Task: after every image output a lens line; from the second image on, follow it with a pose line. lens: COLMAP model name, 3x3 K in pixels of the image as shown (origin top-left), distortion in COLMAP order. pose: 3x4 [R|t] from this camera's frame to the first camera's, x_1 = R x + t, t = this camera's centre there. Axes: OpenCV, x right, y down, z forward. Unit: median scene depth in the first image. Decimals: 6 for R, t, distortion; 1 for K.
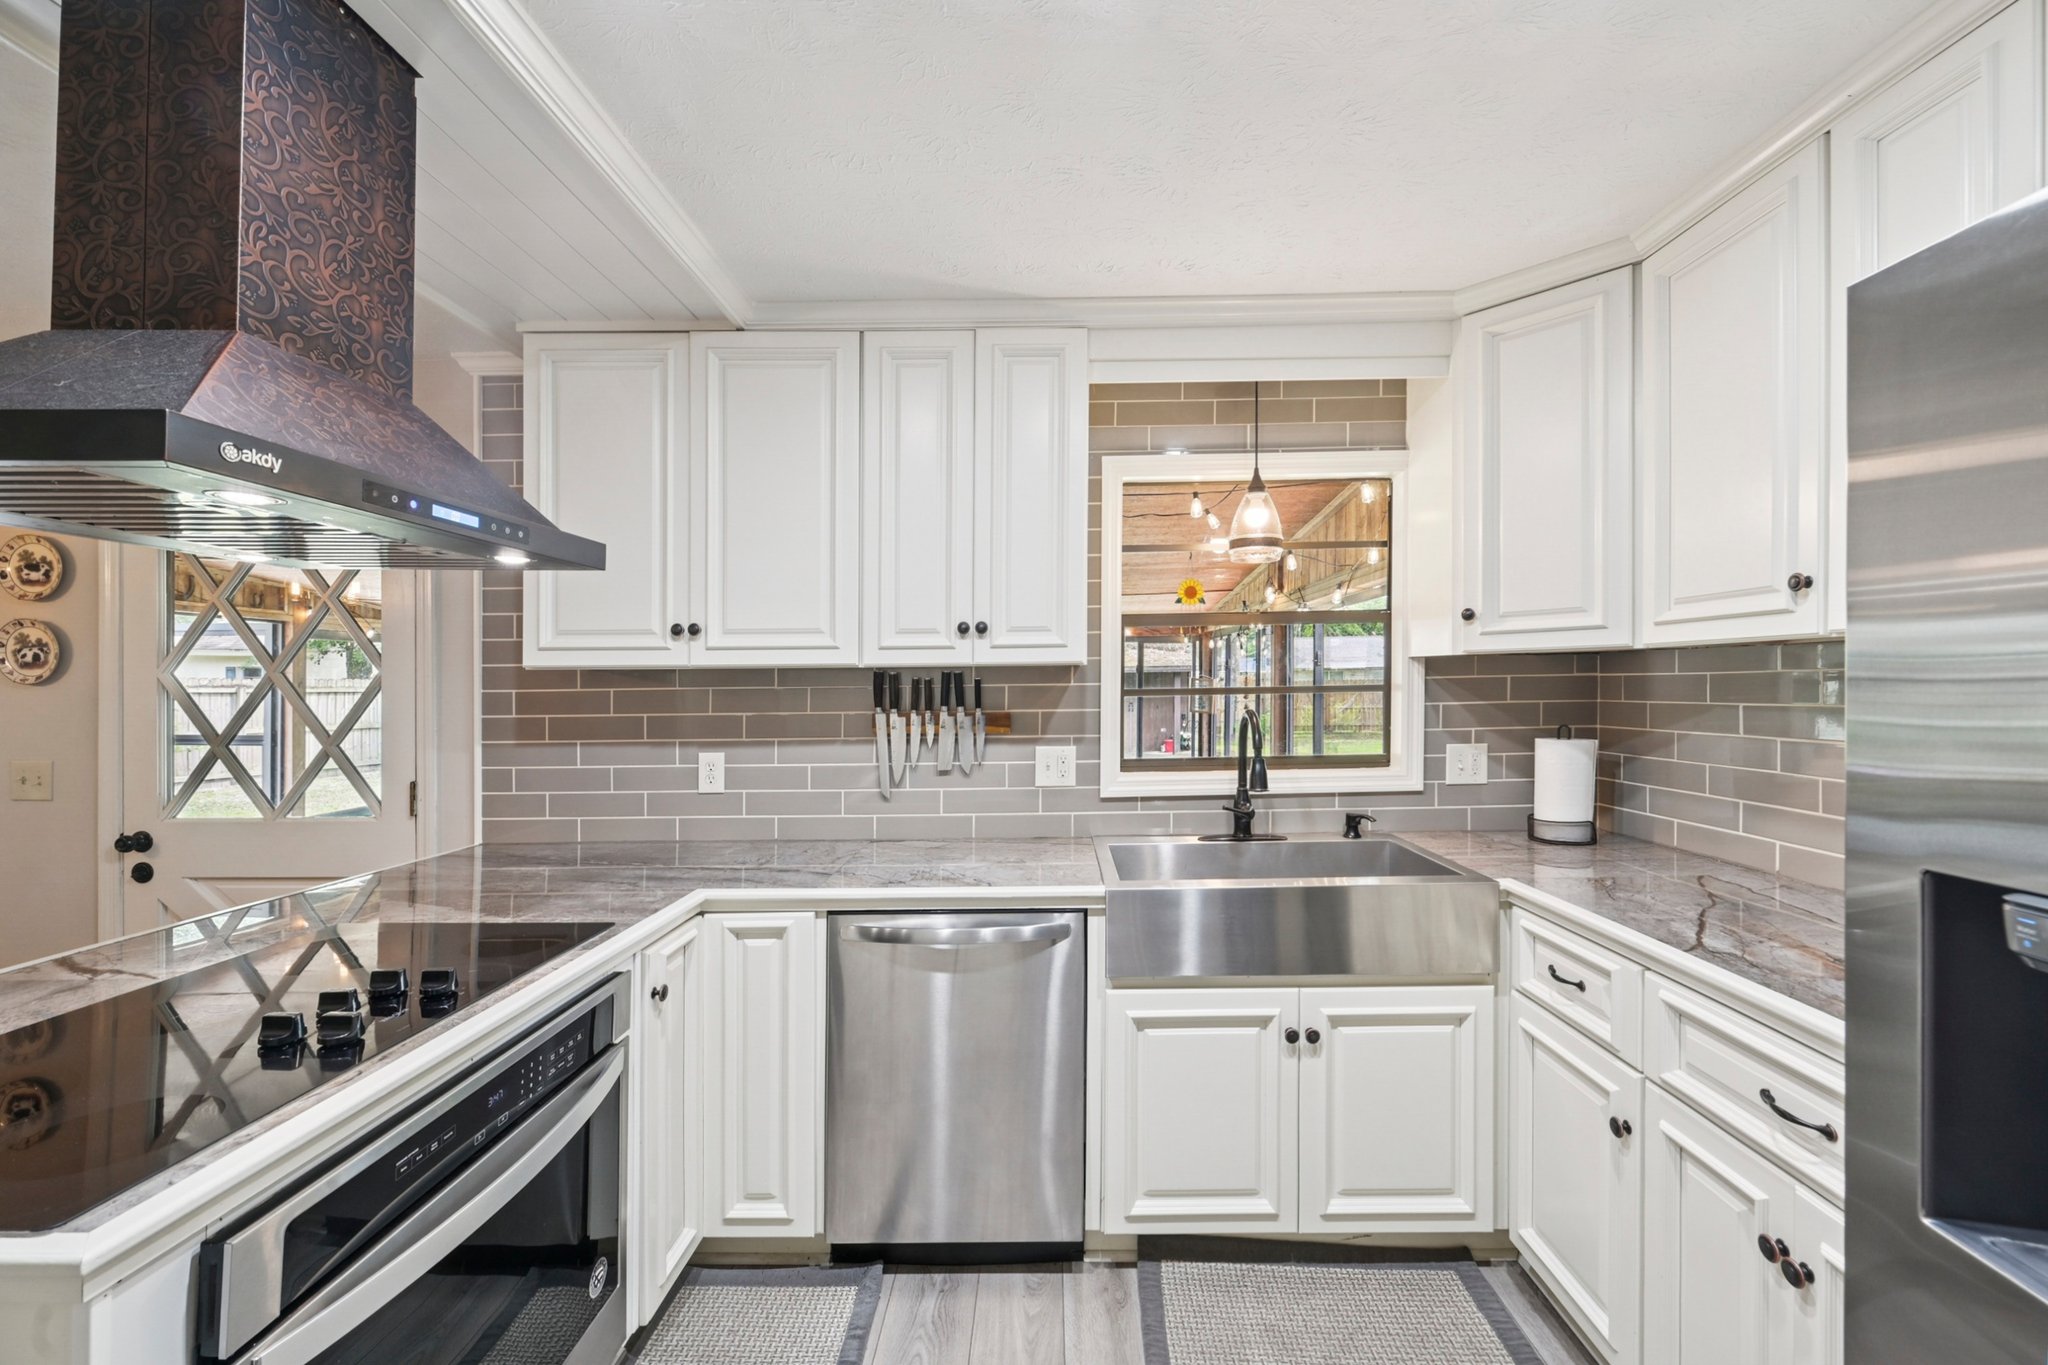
lens RADIAL K [[815.2, 0, 1044.3], [0, 815.2, 677.4], [0, 0, 1]] dist [-0.009401, -0.000674]
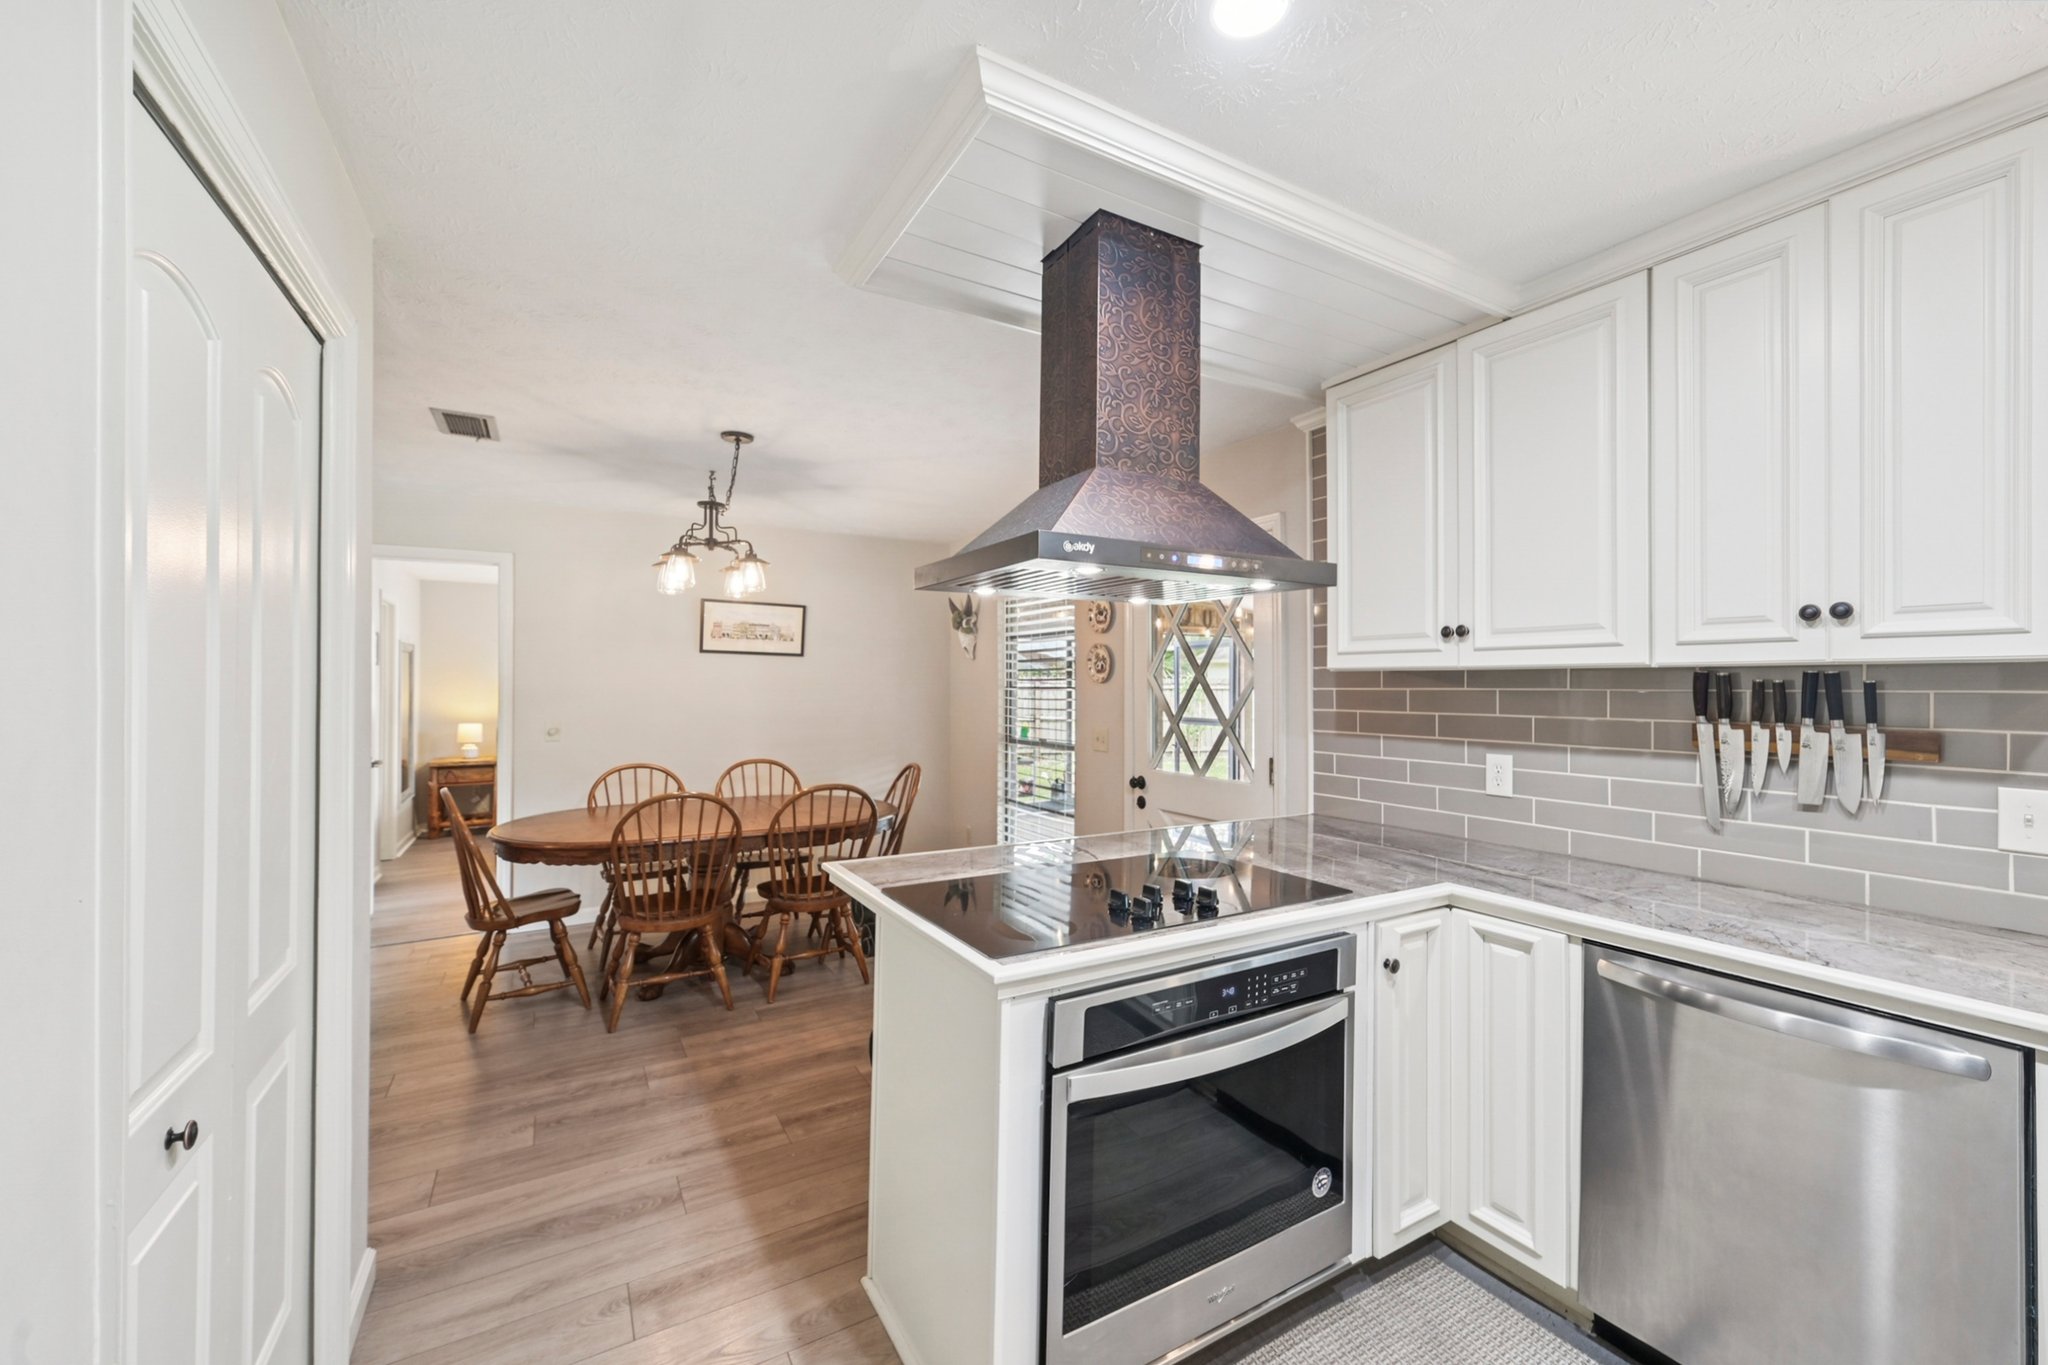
lens RADIAL K [[822.7, 0, 1036.6], [0, 822.7, 684.8], [0, 0, 1]] dist [-0.024457, 0.008644]
pose [[0.503756, 0.009164, -0.863798, 0.184884], [-0.001290, 0.999951, 0.009856, -0.001202], [0.863845, -0.003851, 0.503742, 0.023489]]
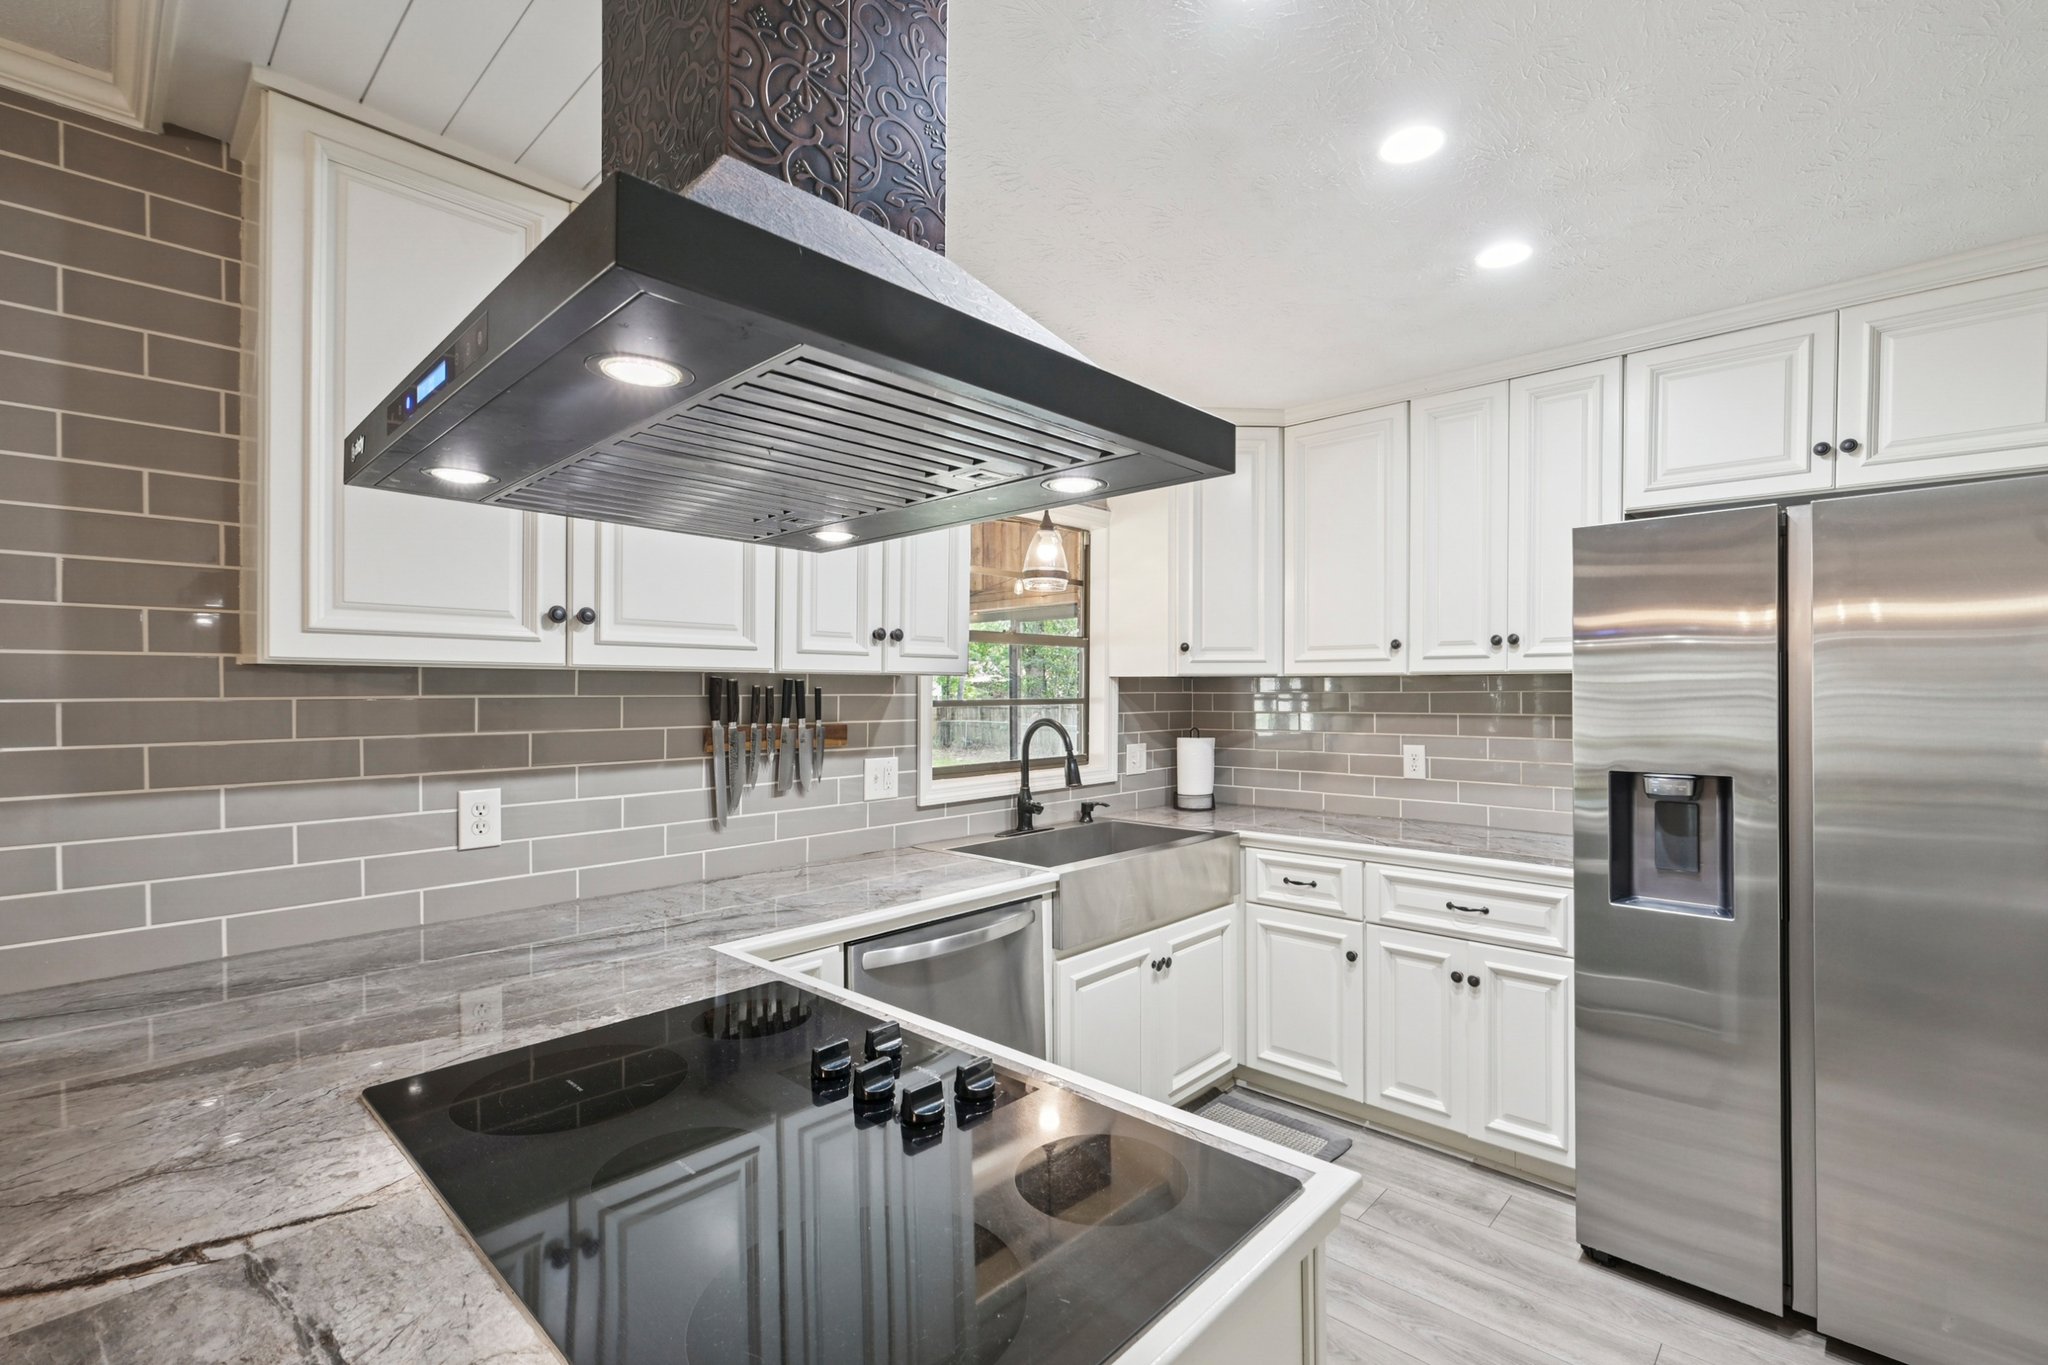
lens RADIAL K [[895.6, 0, 1099.8], [0, 895.6, 706.7], [0, 0, 1]] dist [-0.000086, 0.000202]
pose [[0.658397, -0.000501, 0.752670, -0.727774], [-0.012508, 0.999854, 0.011608, 0.007682], [-0.752567, -0.017057, 0.658295, 0.111439]]
